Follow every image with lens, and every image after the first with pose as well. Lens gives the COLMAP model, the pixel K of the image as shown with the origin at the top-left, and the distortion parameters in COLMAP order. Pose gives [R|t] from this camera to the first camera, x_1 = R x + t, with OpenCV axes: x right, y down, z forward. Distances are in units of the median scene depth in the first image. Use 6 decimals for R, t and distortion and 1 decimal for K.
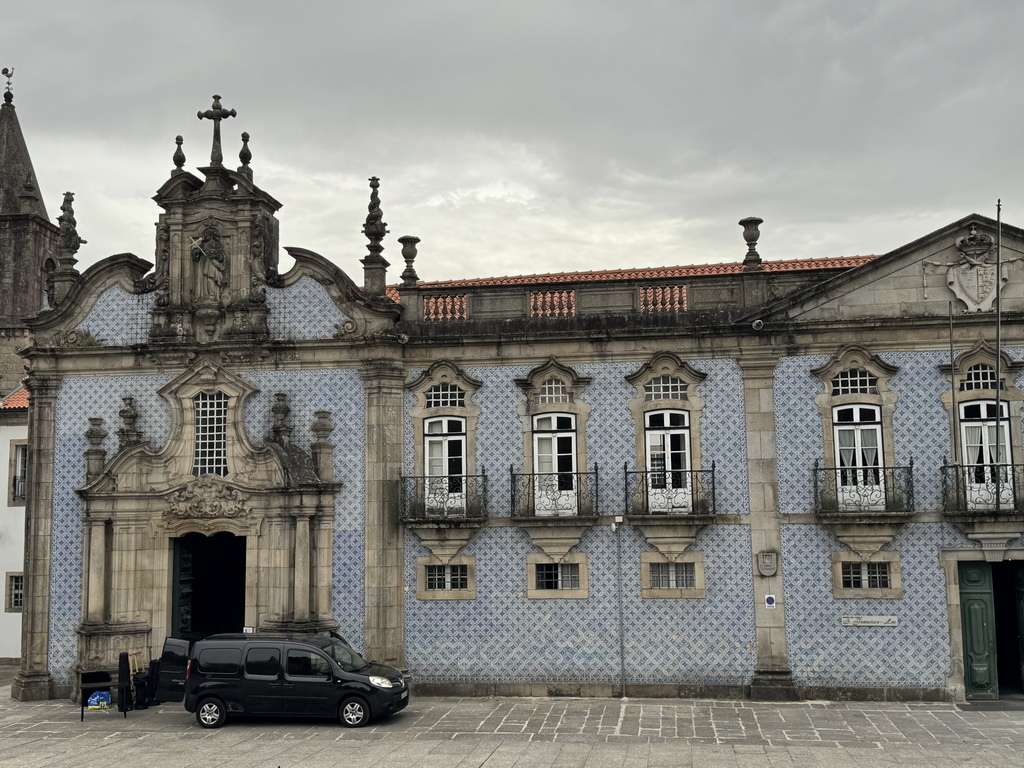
lens RADIAL K [[1119.4, 0, 512.0], [0, 1119.4, 384.0], [0, 0, 1]] dist [0.185884, -0.394756]
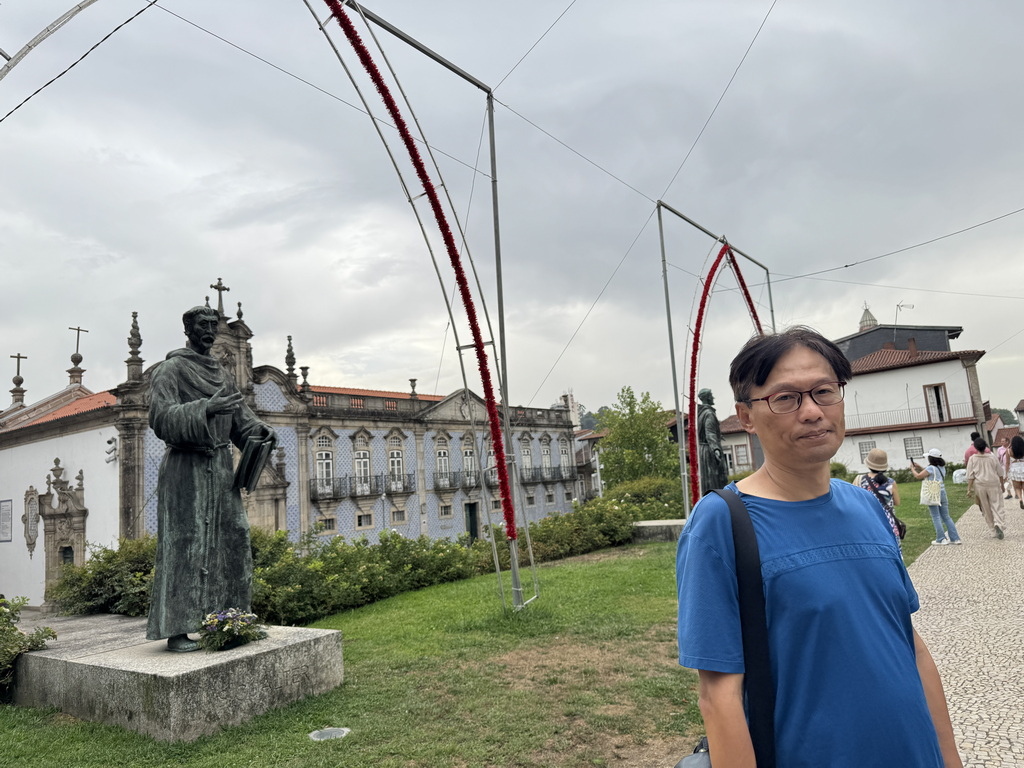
lens RADIAL K [[723.1, 0, 508.2], [0, 723.1, 384.0], [0, 0, 1]] dist [0.085378, -0.111471]
pose [[0.461765, 0.105076, 0.880757, -1.174032], [-0.037208, 0.994379, -0.099123, 0.026085], [-0.886222, 0.013000, 0.463079, 0.017558]]
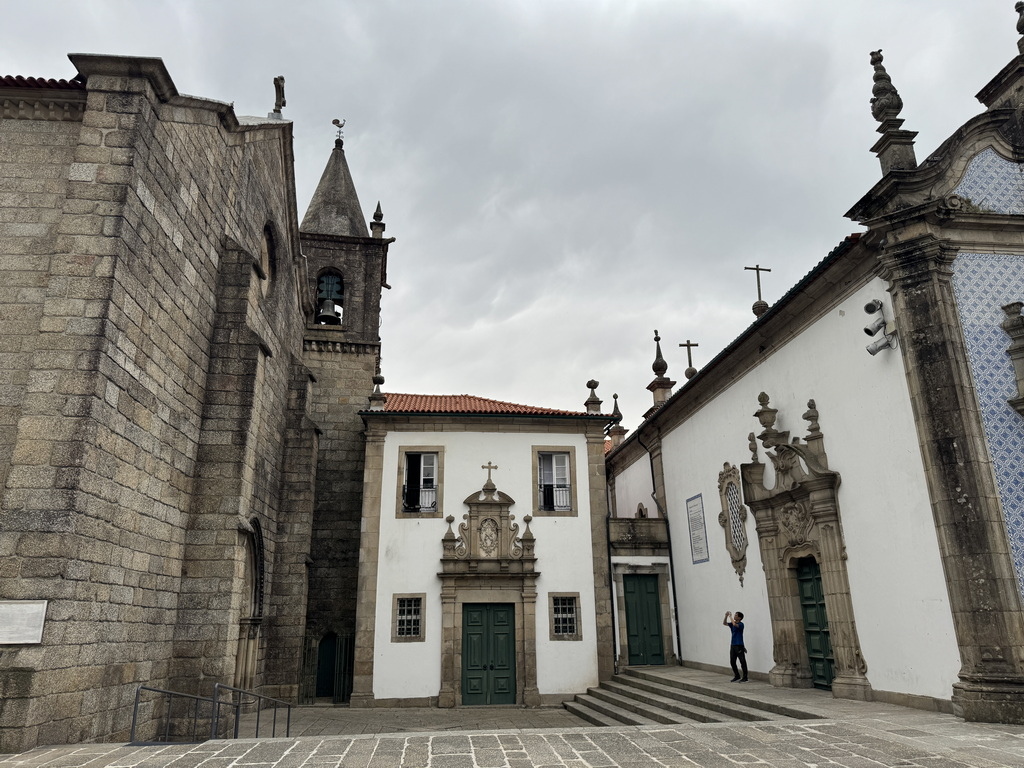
lens RADIAL K [[723.1, 0, 508.2], [0, 723.1, 384.0], [0, 0, 1]] dist [0.085378, -0.111471]
pose [[0.969370, 0.076411, 0.233415, -0.811894], [-0.028934, 0.979283, -0.200419, 0.188462], [-0.243893, 0.187527, 0.951499, 0.672514]]
